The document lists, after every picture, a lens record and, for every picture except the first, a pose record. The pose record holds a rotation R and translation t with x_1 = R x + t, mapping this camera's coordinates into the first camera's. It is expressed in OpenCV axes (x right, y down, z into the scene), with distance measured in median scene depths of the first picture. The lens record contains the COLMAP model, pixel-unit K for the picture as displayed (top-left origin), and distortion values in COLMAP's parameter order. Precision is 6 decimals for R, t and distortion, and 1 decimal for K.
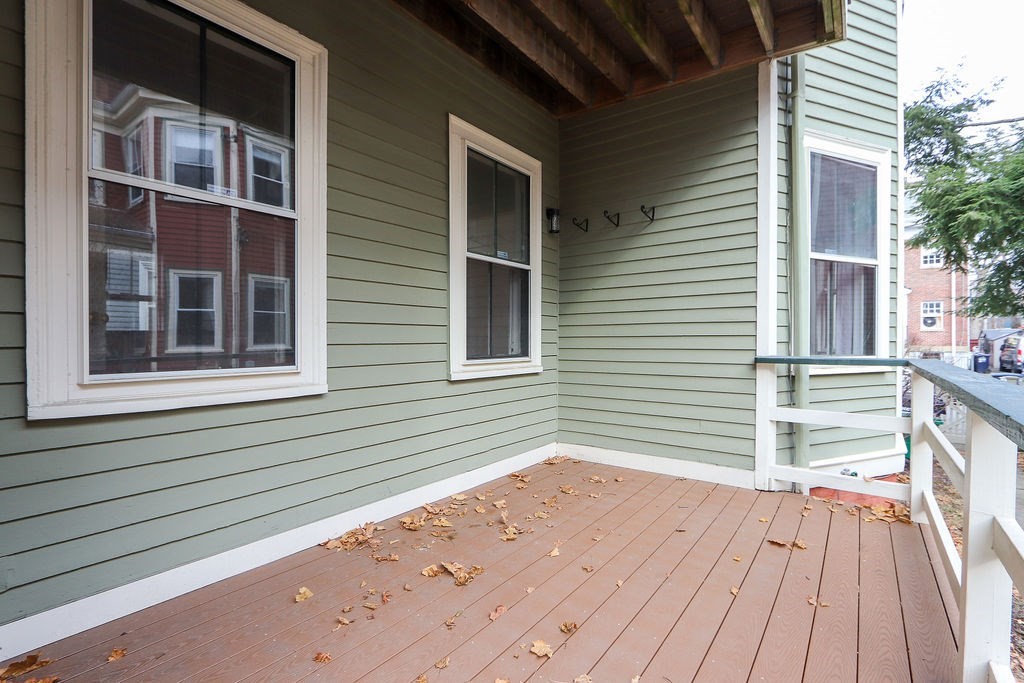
lens RADIAL K [[475.1, 0, 512.0], [0, 475.1, 341.5], [0, 0, 1]] dist [-0.000250, -0.000109]
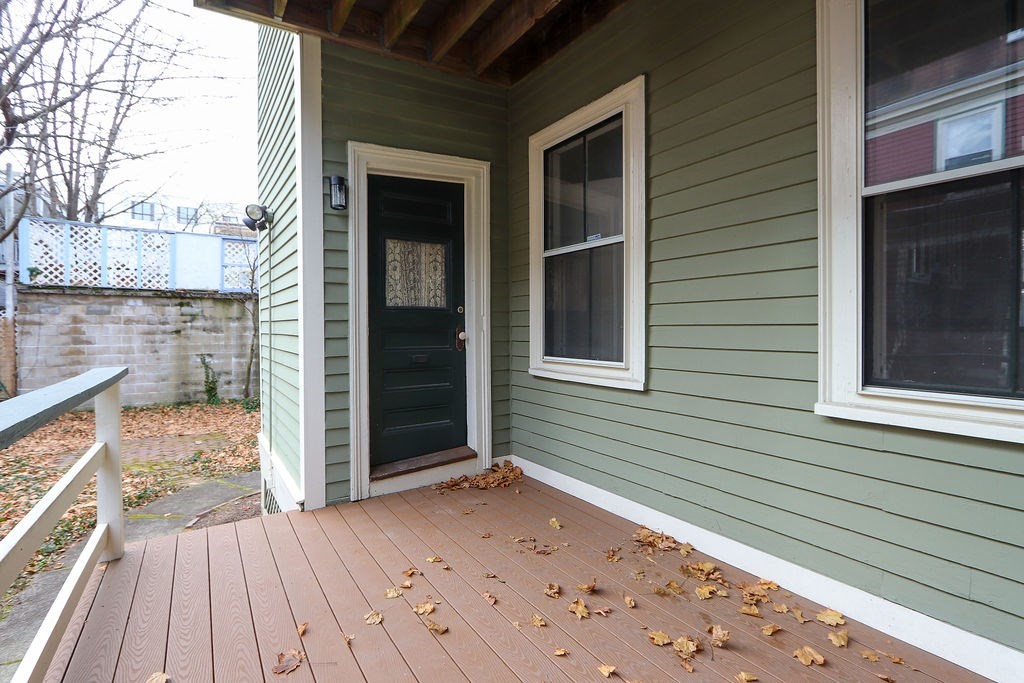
lens RADIAL K [[490.4, 0, 512.2], [0, 490.4, 333.4], [0, 0, 1]] dist [-0.006618, -0.000273]
pose [[-0.345585, 0.006546, -0.938364, 0.767403], [-0.004793, 0.999950, 0.008741, -0.031392], [0.938375, 0.007519, -0.345537, 1.104758]]
